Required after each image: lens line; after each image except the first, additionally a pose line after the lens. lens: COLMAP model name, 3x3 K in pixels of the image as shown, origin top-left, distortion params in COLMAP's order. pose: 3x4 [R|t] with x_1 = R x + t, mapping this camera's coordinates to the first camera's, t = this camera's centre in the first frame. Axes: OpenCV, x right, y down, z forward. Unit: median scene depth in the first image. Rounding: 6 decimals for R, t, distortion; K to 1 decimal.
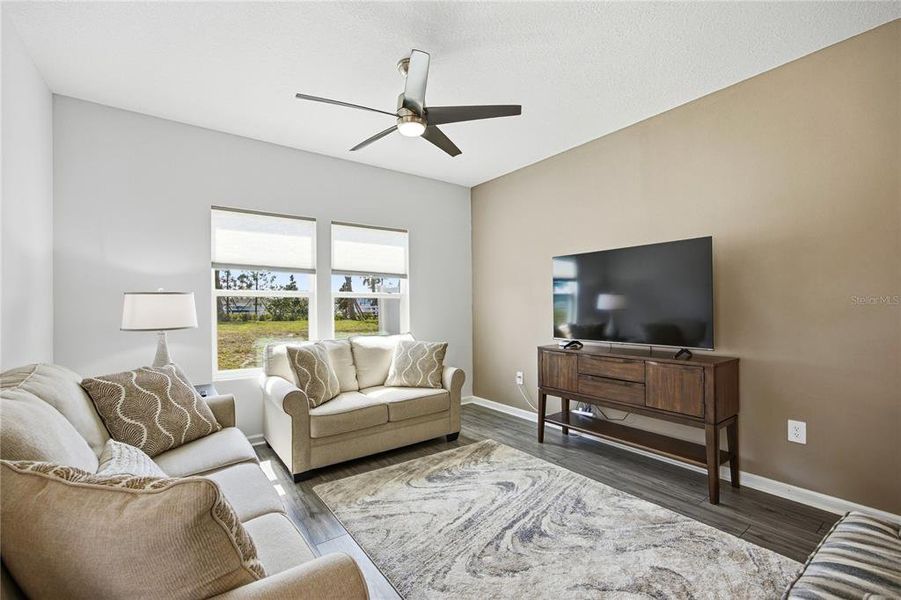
lens RADIAL K [[385.2, 0, 452.3], [0, 385.2, 302.6], [0, 0, 1]] dist [-0.002425, 0.000135]
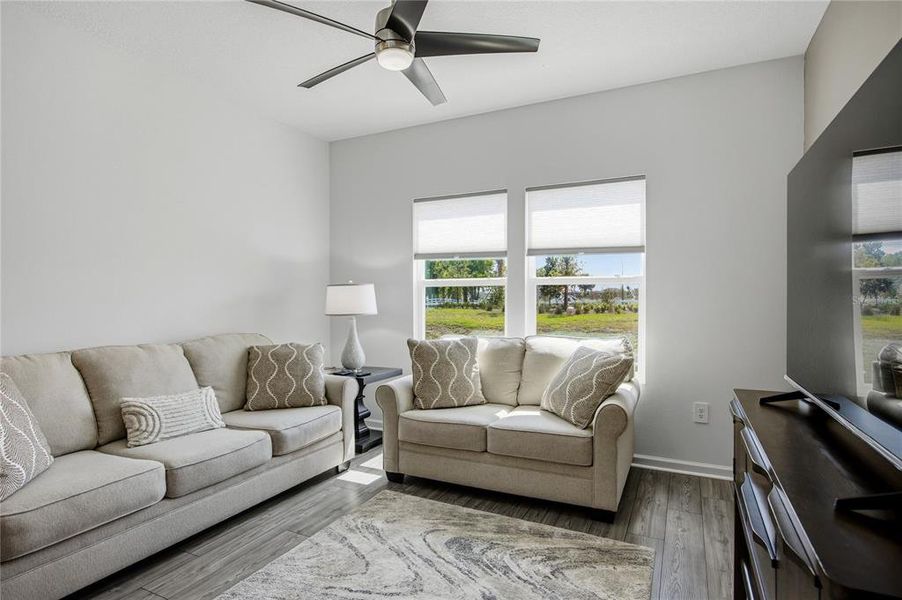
lens RADIAL K [[473.9, 0, 454.0], [0, 473.9, 304.7], [0, 0, 1]] dist [-0.016714, -0.000801]
pose [[0.469417, 0.020626, -0.882736, 0.625108], [0.006093, 0.999628, 0.026597, 0.000843], [0.882955, -0.017864, 0.469117, 0.539453]]
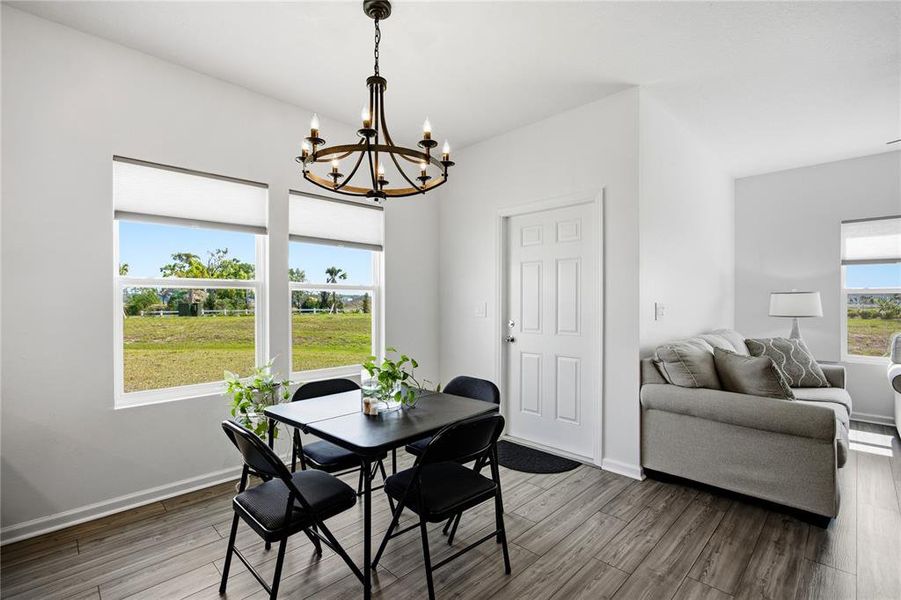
lens RADIAL K [[415.6, 0, 450.0], [0, 415.6, 303.7], [0, 0, 1]] dist [0.001748, 0.000289]
pose [[0.159206, 0.017037, -0.987098, 0.565669], [0.007020, 0.999806, 0.018389, -0.018965], [0.987220, -0.009857, 0.159055, -0.524158]]
